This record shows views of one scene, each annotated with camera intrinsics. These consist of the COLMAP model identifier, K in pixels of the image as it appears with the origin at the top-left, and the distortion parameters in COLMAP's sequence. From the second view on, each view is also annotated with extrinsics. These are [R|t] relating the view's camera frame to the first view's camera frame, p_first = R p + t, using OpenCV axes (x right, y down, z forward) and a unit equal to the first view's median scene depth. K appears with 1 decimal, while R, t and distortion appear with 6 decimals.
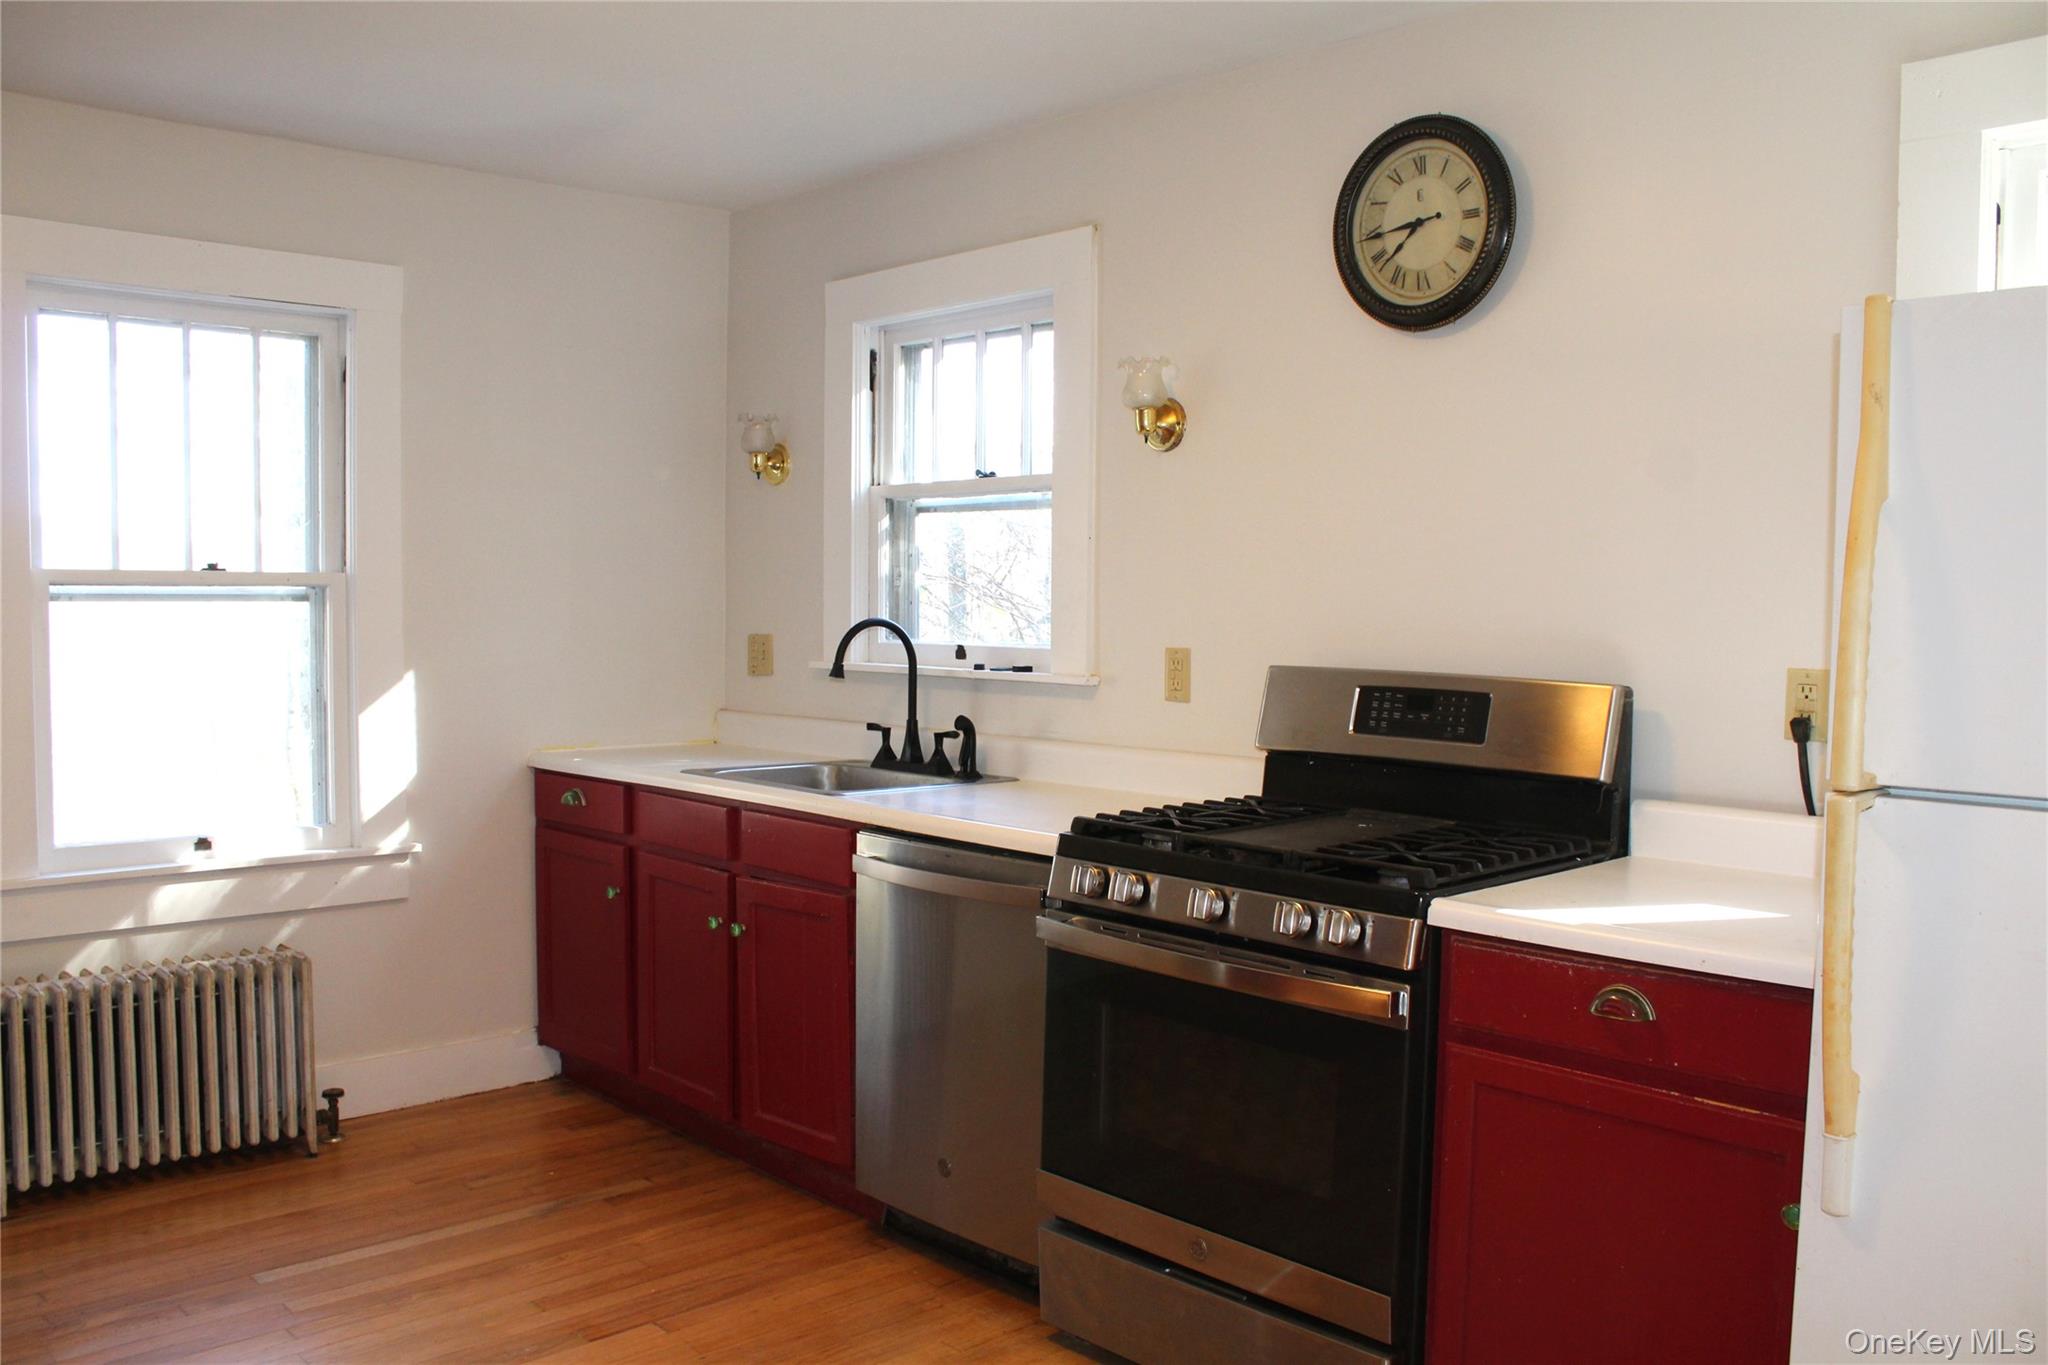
lens RADIAL K [[1714.2, 0, 1016.7], [0, 1714.2, 694.1], [0, 0, 1]] dist [-0.174599, 0.170999]
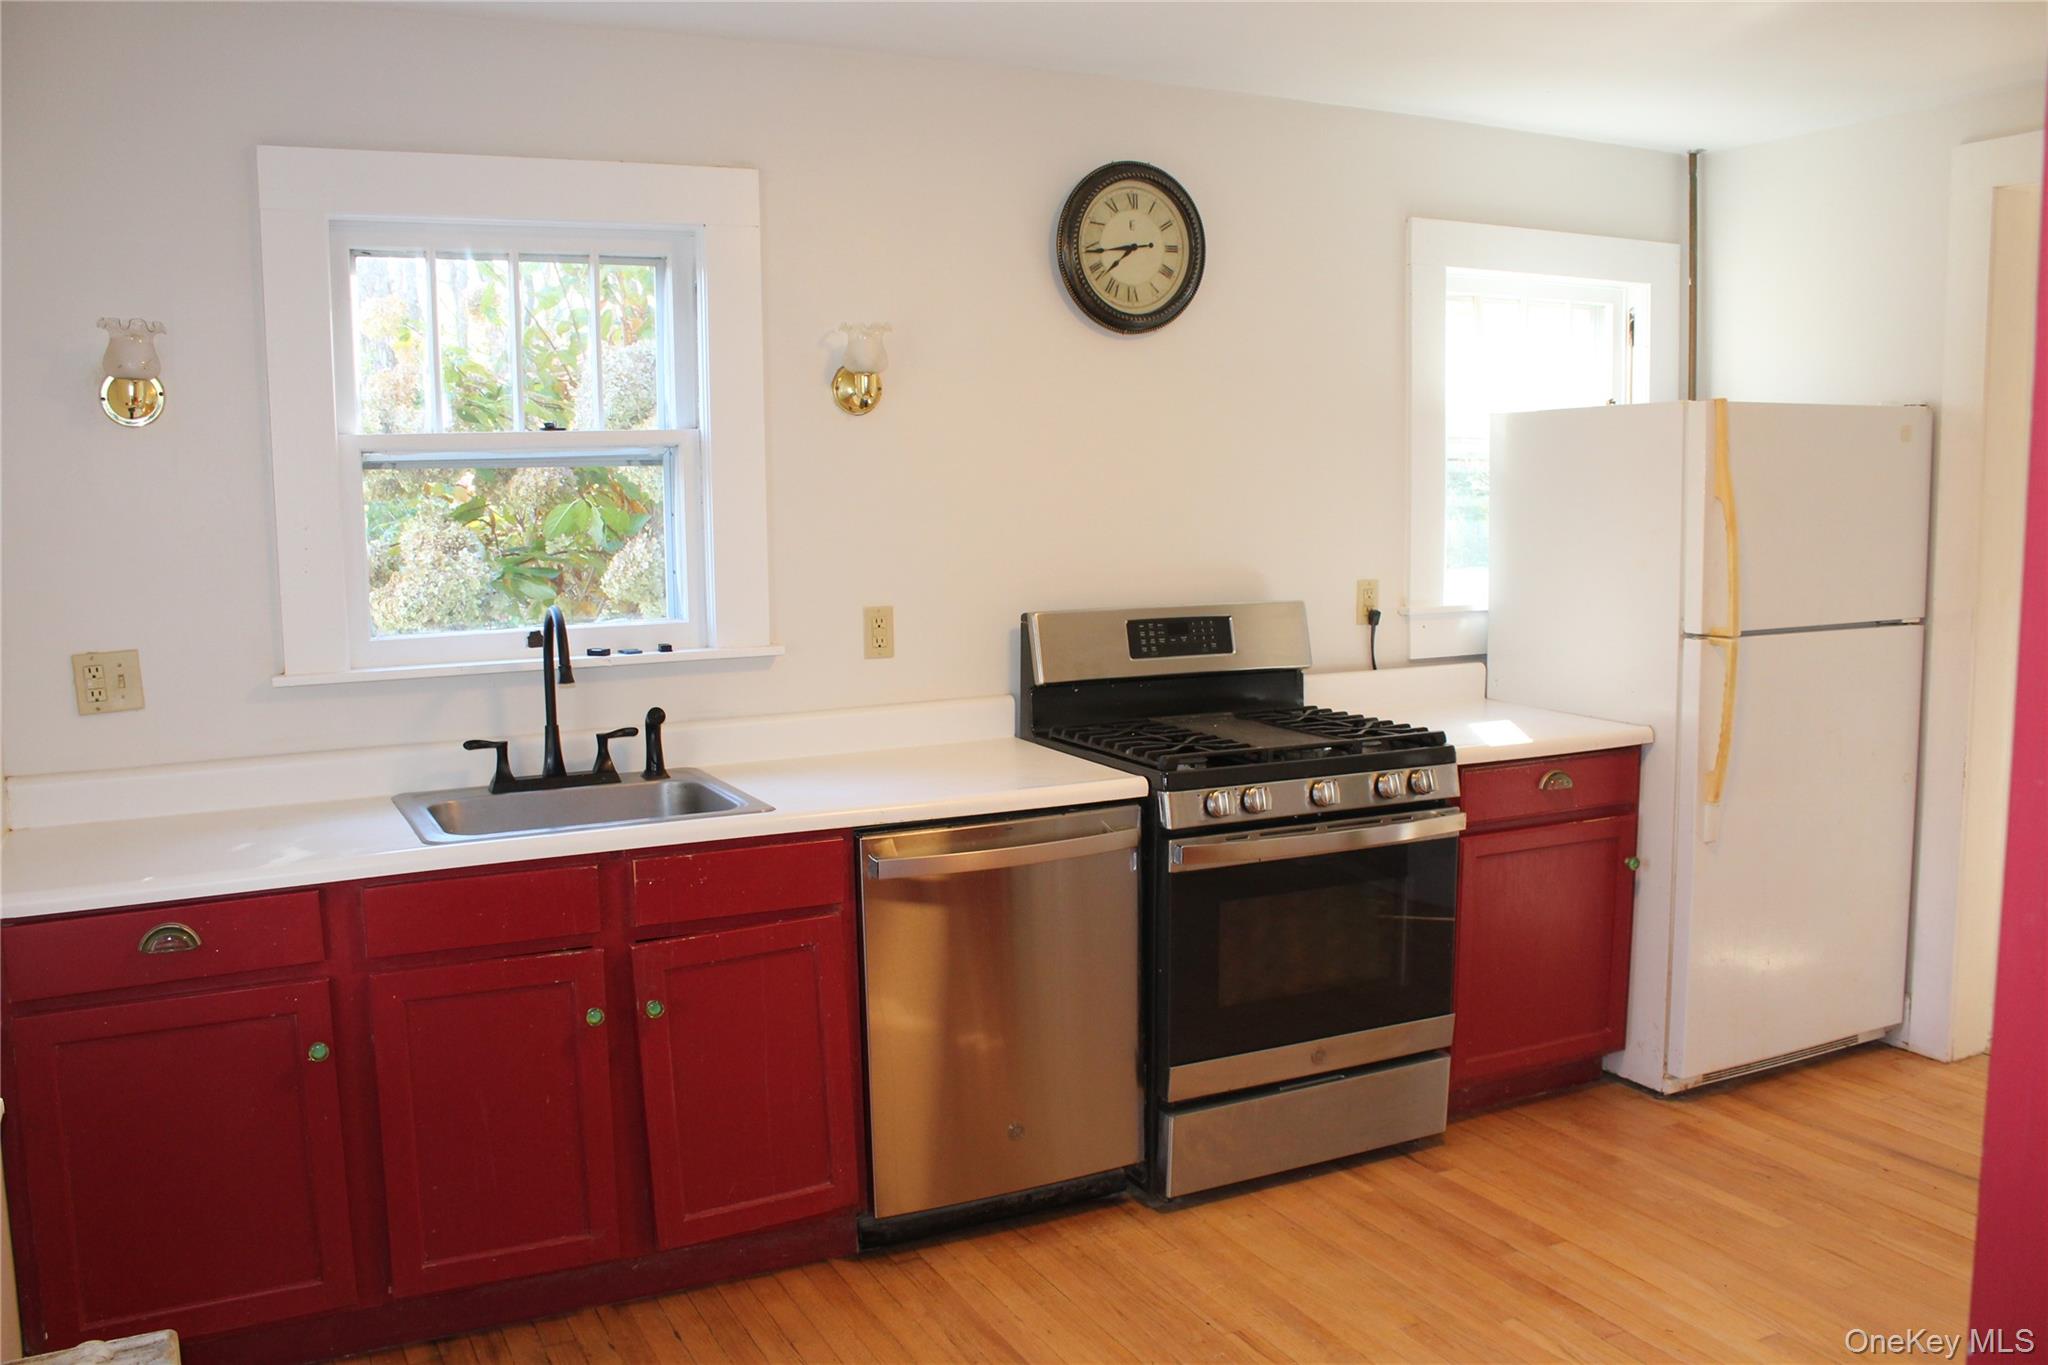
lens RADIAL K [[1714.2, 0, 1016.7], [0, 1714.2, 694.1], [0, 0, 1]] dist [-0.174599, 0.170999]
pose [[0.279222, -0.134323, 0.950785, -0.812240], [0.071545, 0.990326, 0.118898, -0.085047], [-0.957557, 0.034825, 0.286131, 0.580188]]
